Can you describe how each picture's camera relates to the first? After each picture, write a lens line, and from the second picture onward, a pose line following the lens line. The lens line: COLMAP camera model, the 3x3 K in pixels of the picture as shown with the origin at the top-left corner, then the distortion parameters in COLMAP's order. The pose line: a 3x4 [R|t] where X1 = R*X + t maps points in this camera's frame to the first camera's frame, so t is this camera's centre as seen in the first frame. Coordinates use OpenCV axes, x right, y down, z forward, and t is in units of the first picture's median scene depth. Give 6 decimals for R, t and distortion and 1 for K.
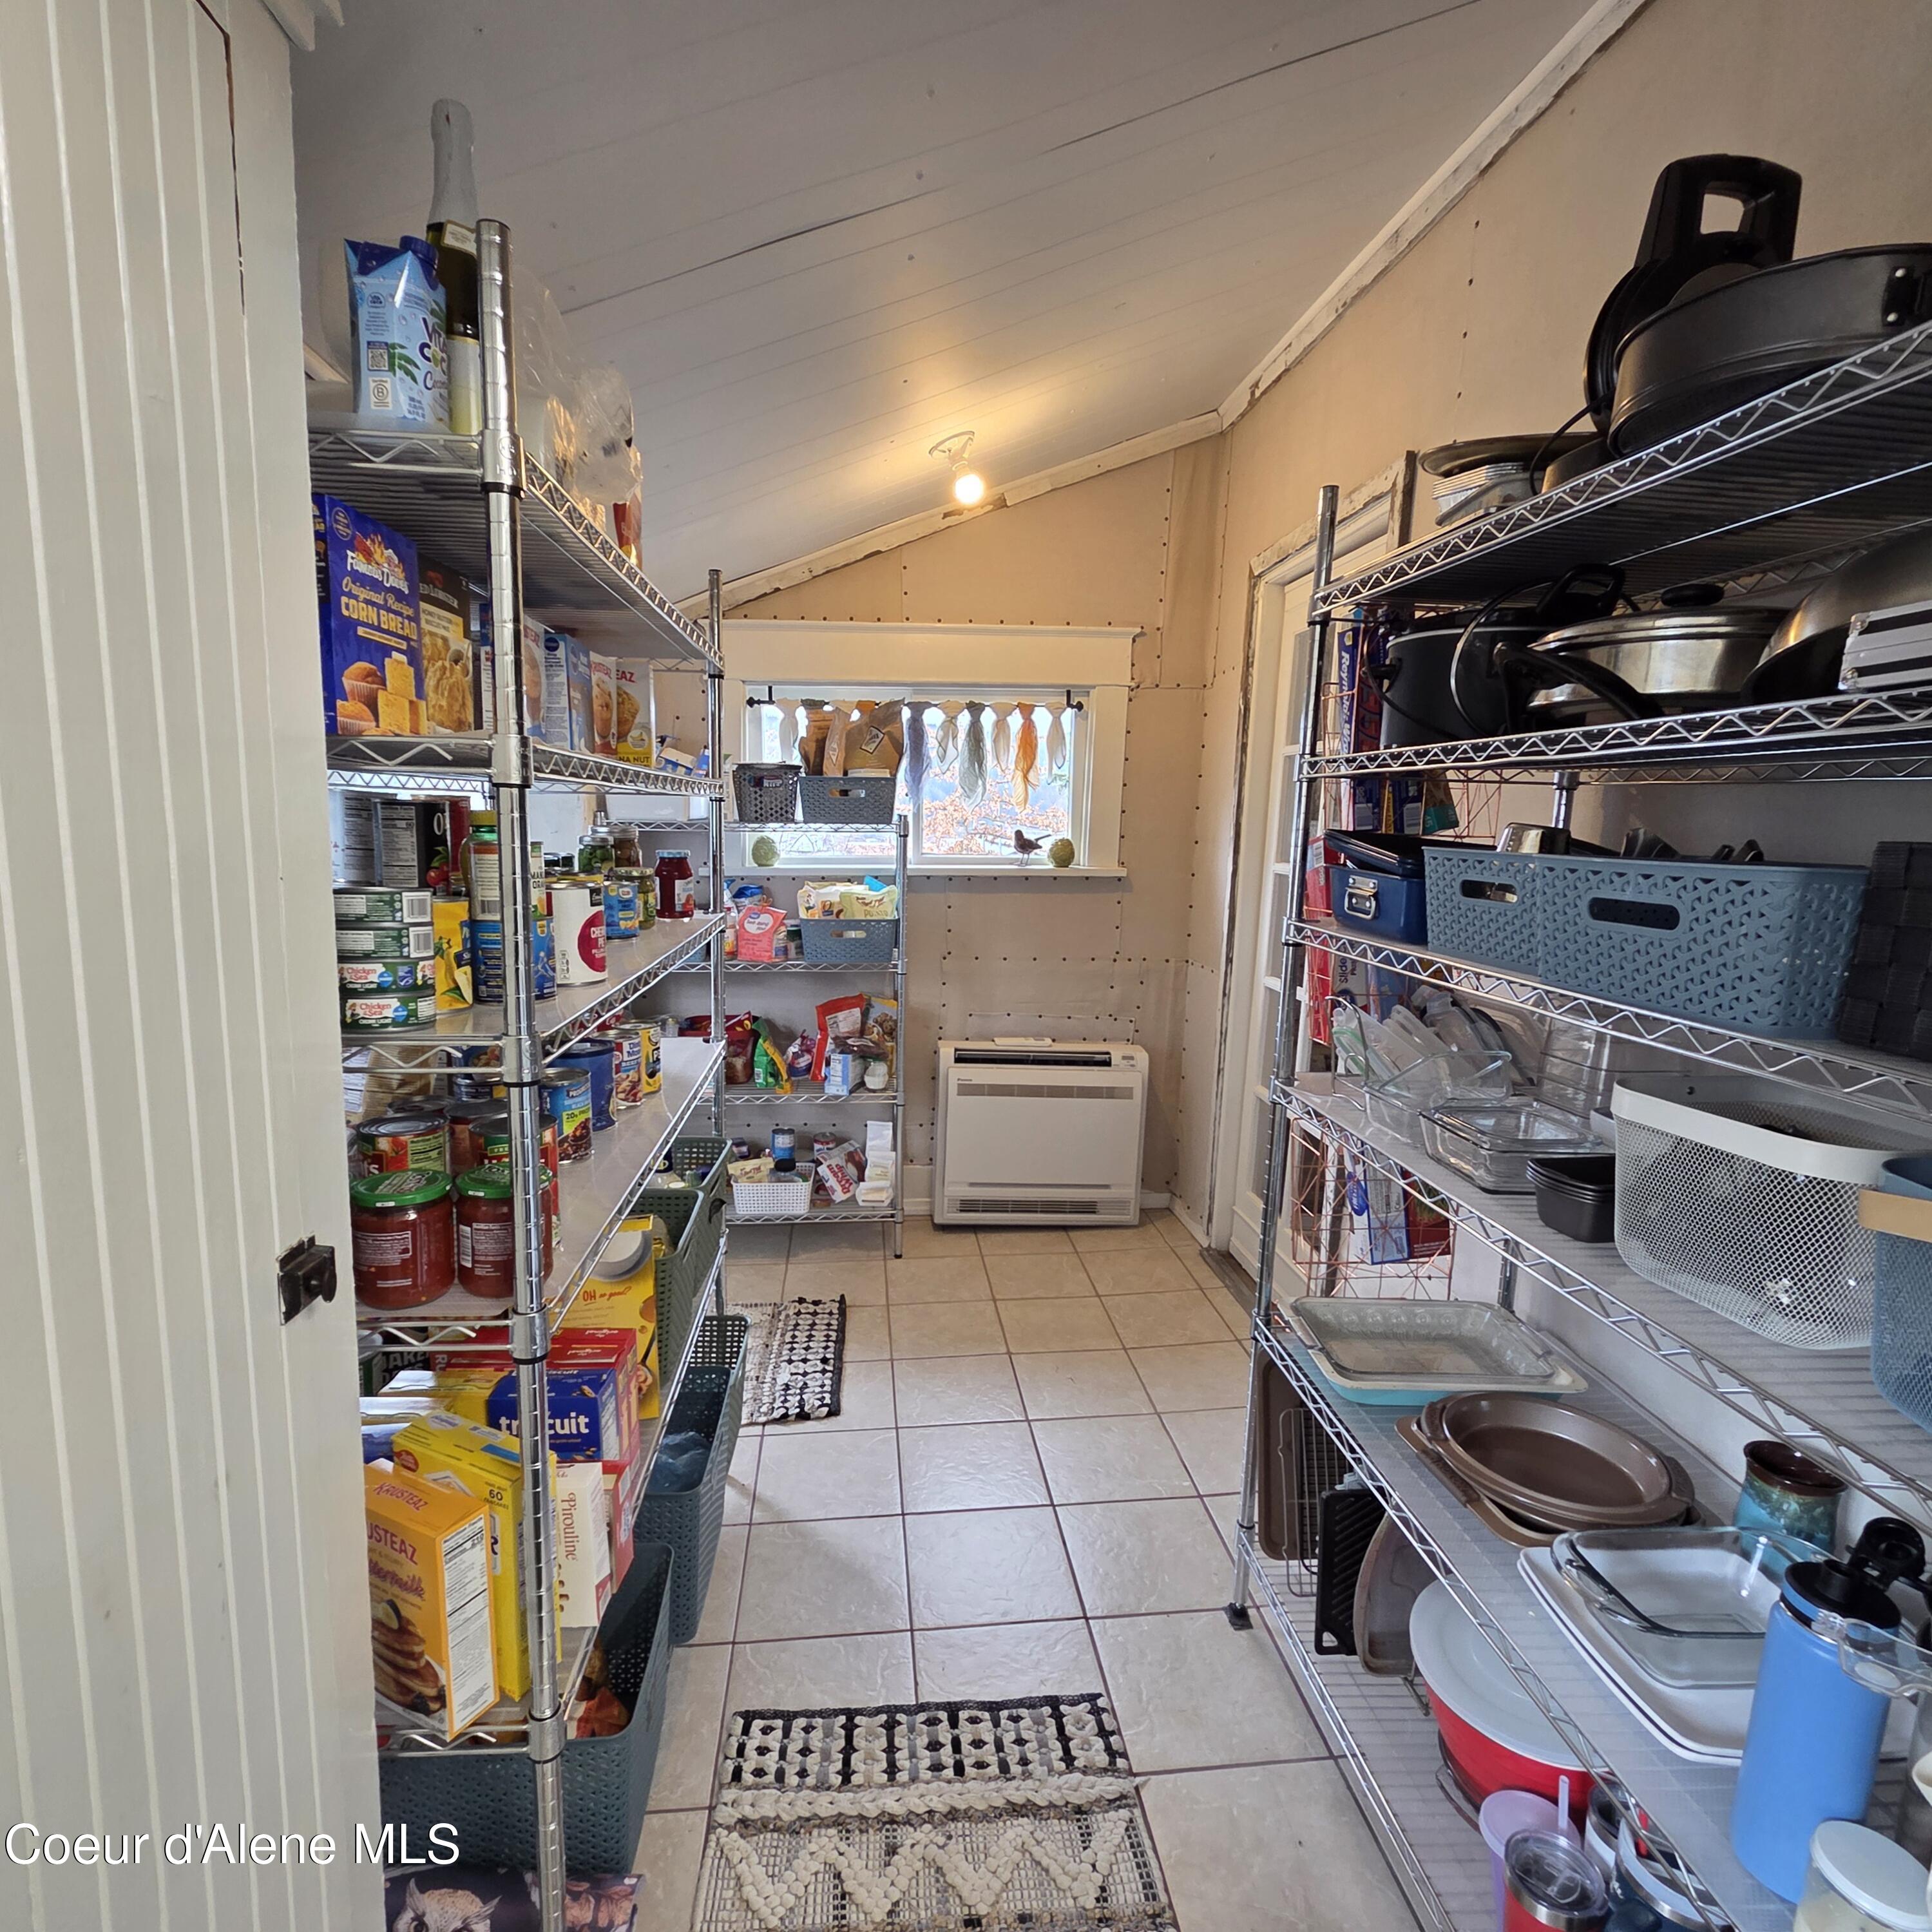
lens RADIAL K [[1058.9, 0, 960.4], [0, 1058.9, 973.0], [0, 0, 1]] dist [0.001571, -0.000137]
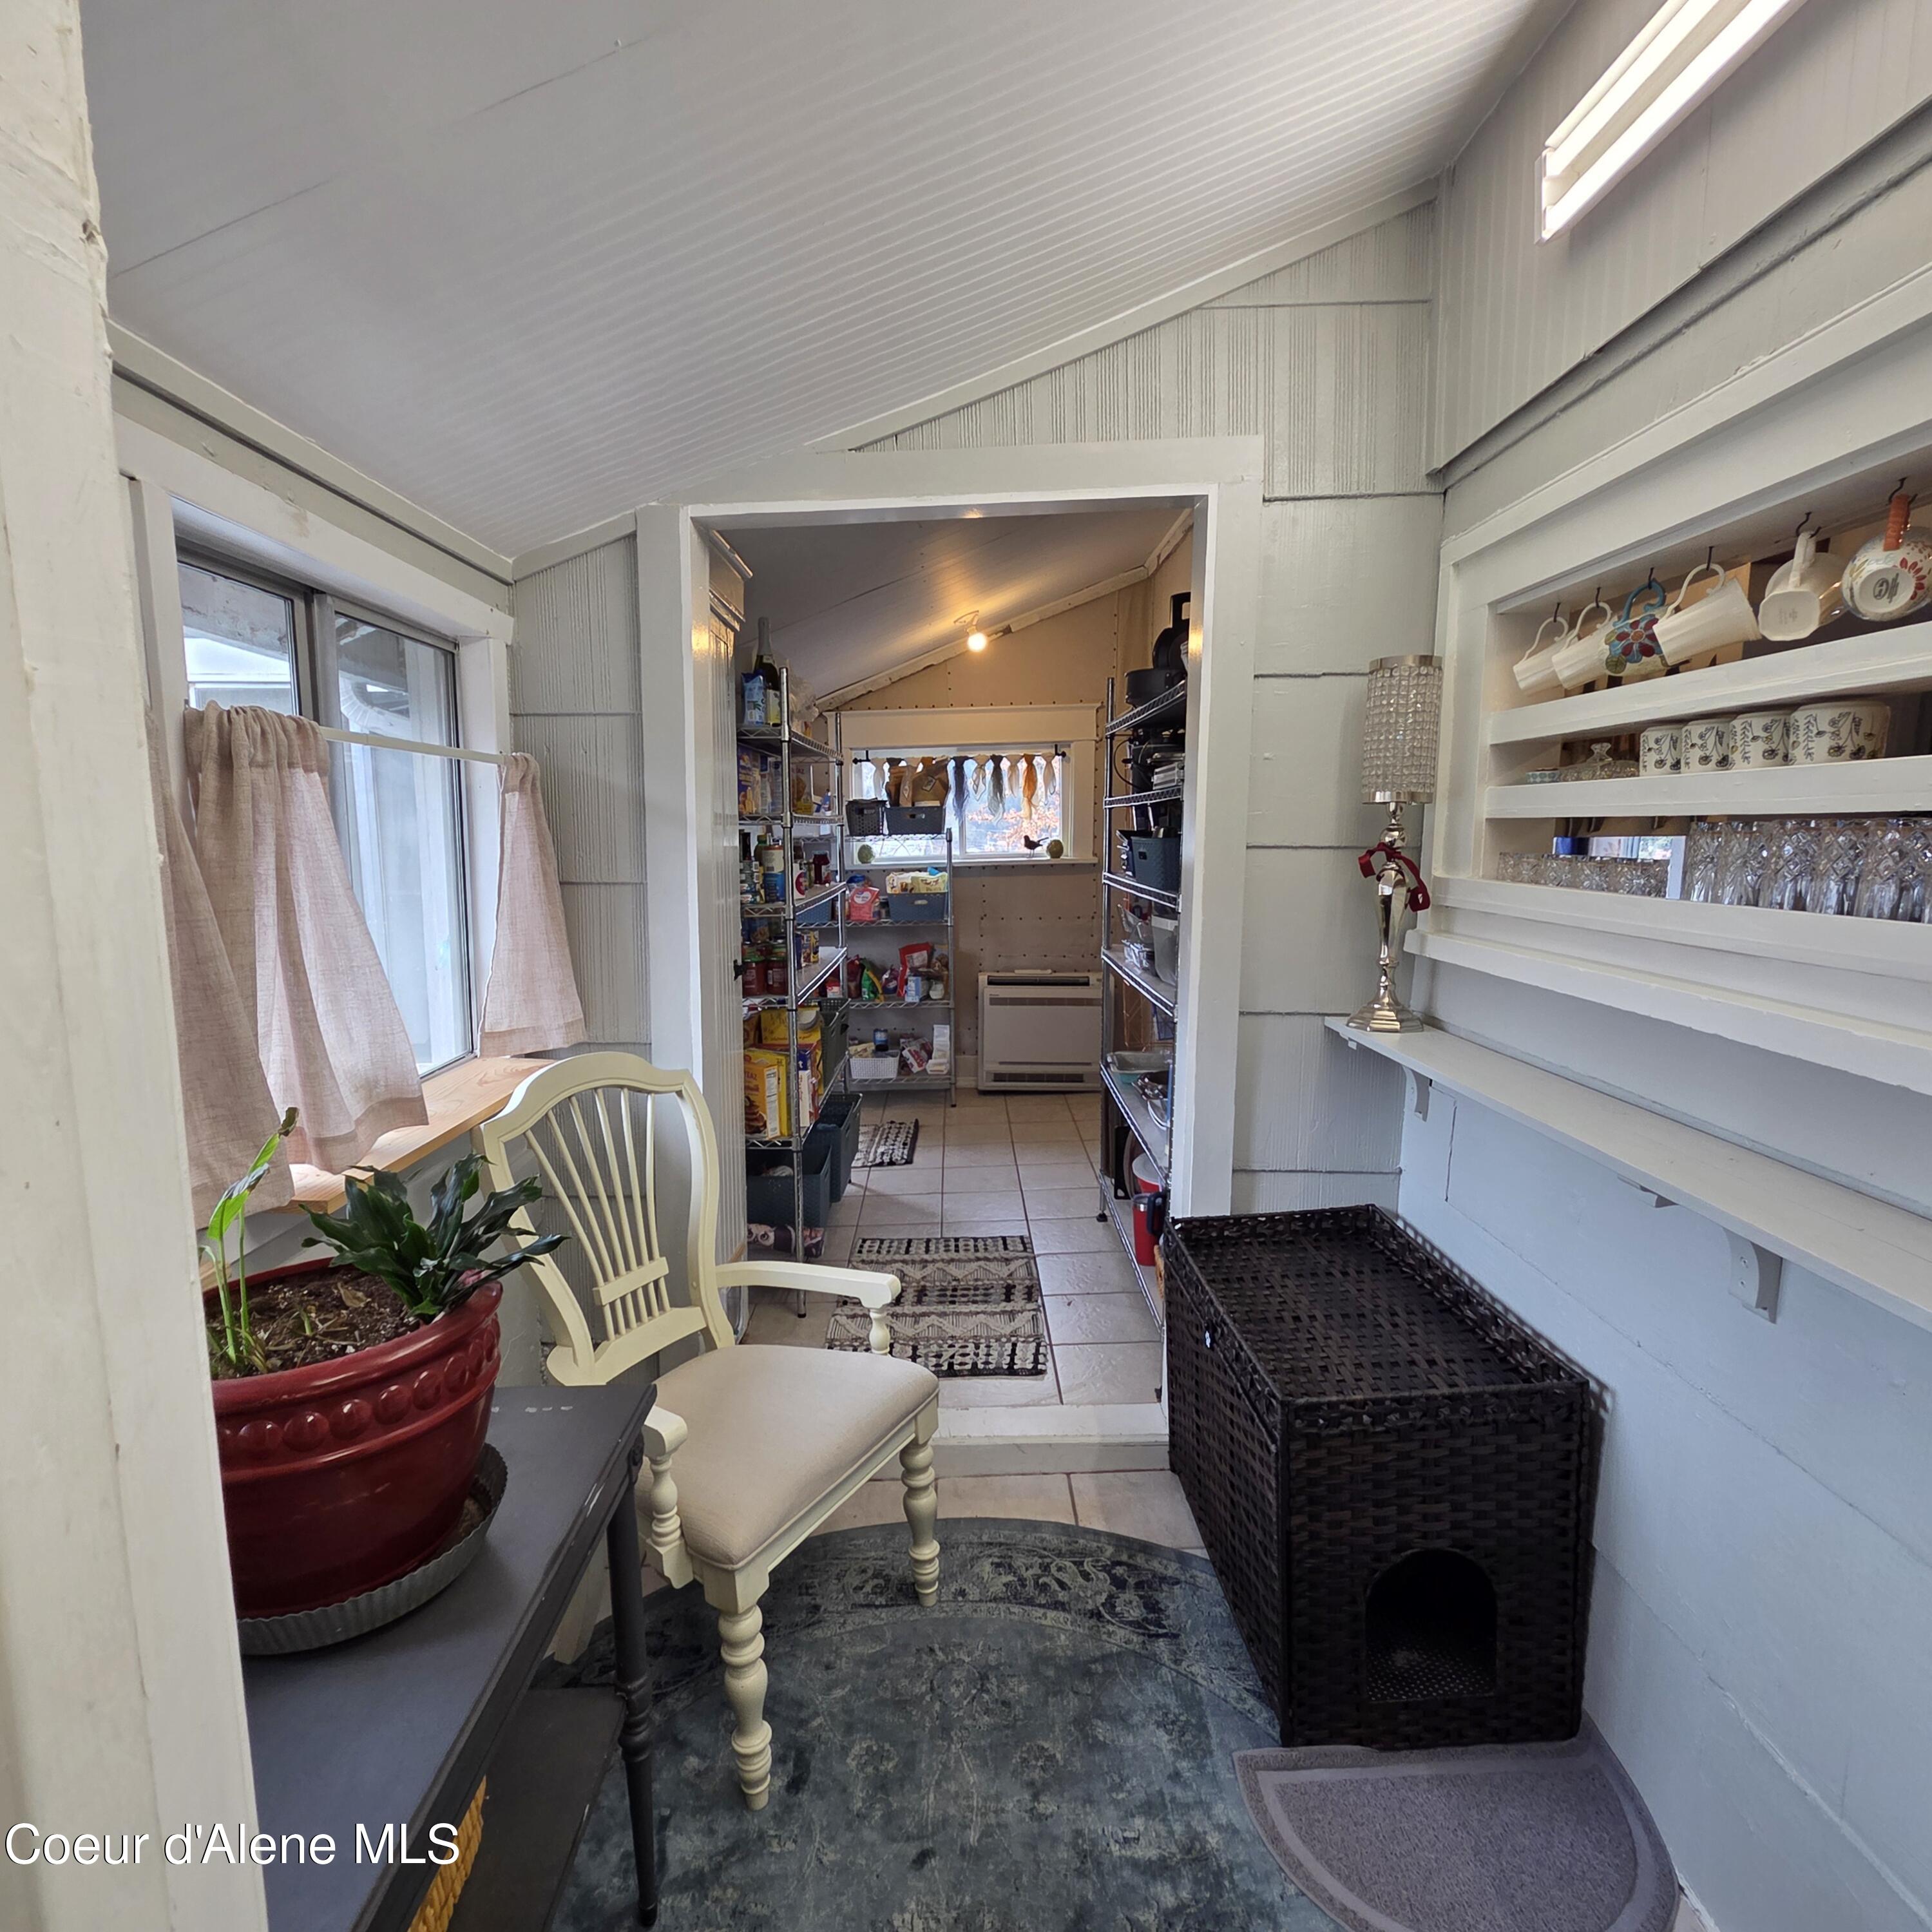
lens RADIAL K [[1055.3, 0, 954.3], [0, 1055.3, 953.2], [0, 0, 1]] dist [0.003591, -0.001965]
pose [[0.994514, -0.022717, -0.102108, 0.110865], [0.020075, 0.999439, -0.026824, 0.082836], [0.102660, 0.024627, 0.994412, -0.584209]]
